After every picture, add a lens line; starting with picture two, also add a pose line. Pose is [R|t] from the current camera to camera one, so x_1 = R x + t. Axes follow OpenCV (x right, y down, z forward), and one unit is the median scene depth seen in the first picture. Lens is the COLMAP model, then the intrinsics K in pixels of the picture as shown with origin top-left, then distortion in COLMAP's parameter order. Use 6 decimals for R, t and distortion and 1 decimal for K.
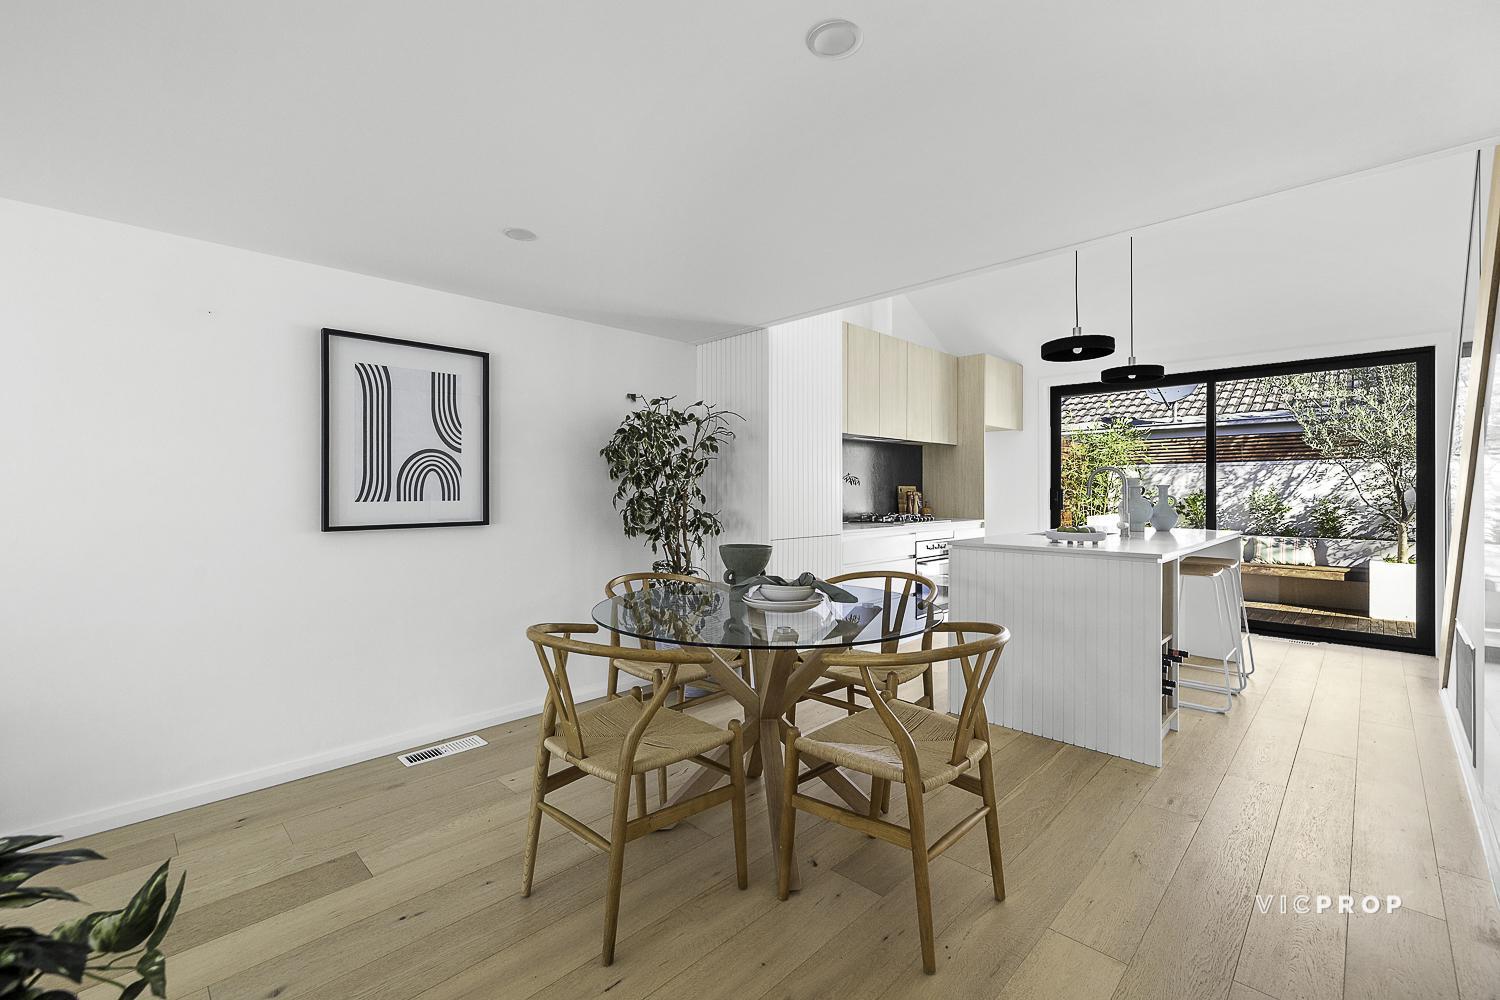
lens RADIAL K [[632.5, 0, 750.0], [0, 632.5, 500.0], [0, 0, 1]] dist [-0.000160, -0.000022]
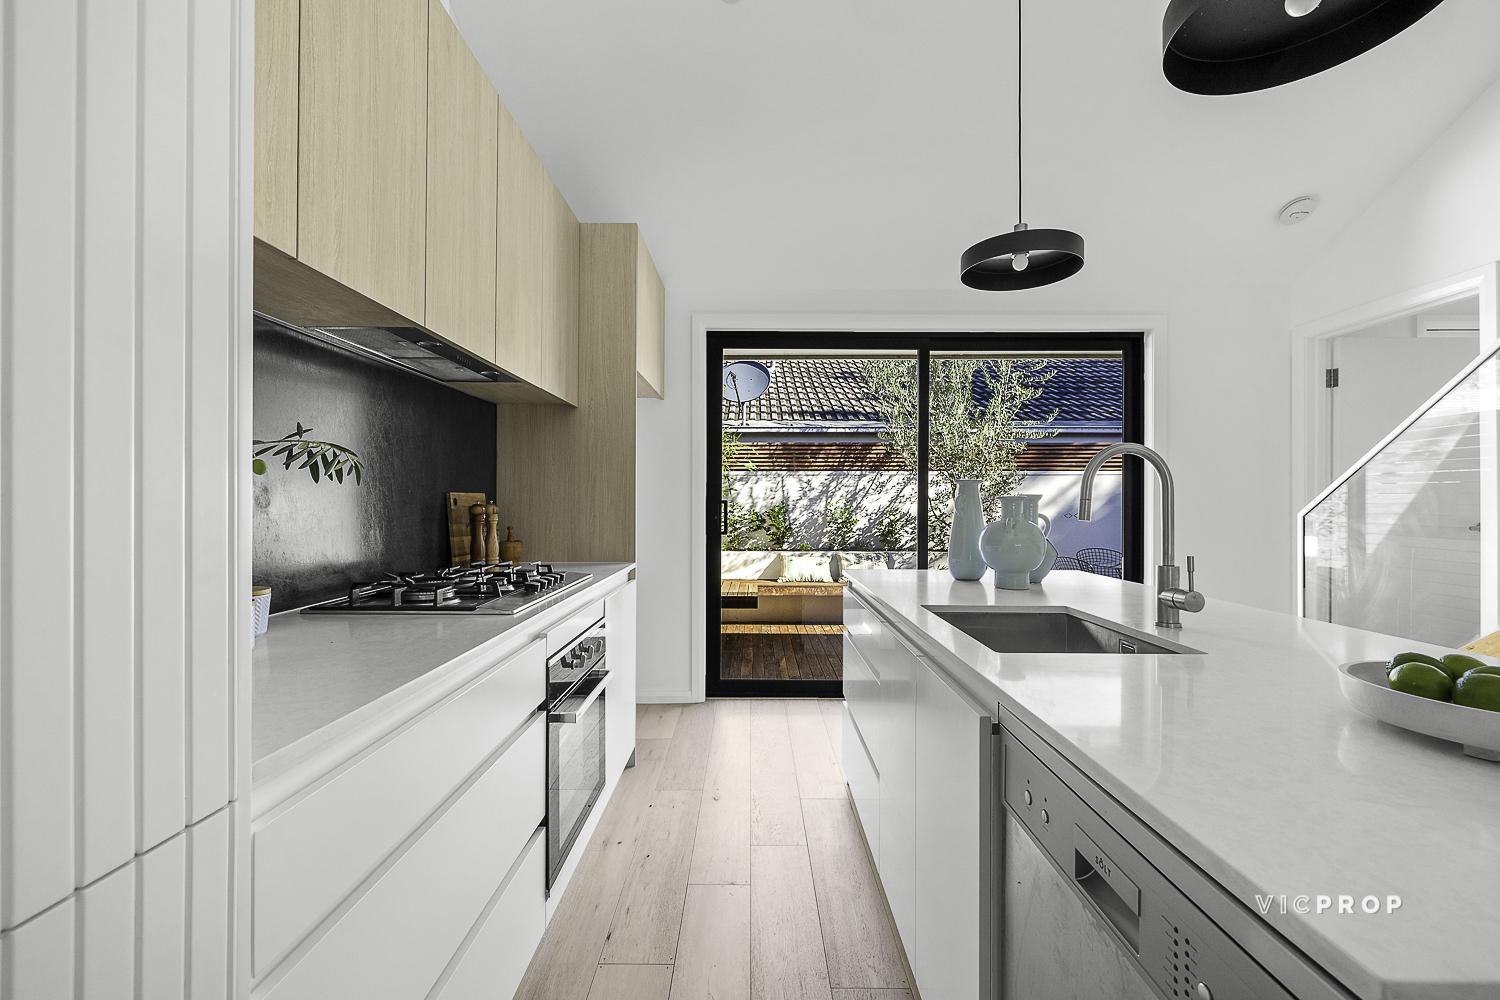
lens RADIAL K [[627.6, 0, 750.0], [0, 627.6, 500.0], [0, 0, 1]] dist [0.097611, 0.000011]
pose [[0.712027, 0.004693, 0.702137, 0.066946], [0.006636, 0.999888, -0.013413, -0.007268], [-0.702121, 0.014210, 0.711916, 0.439903]]
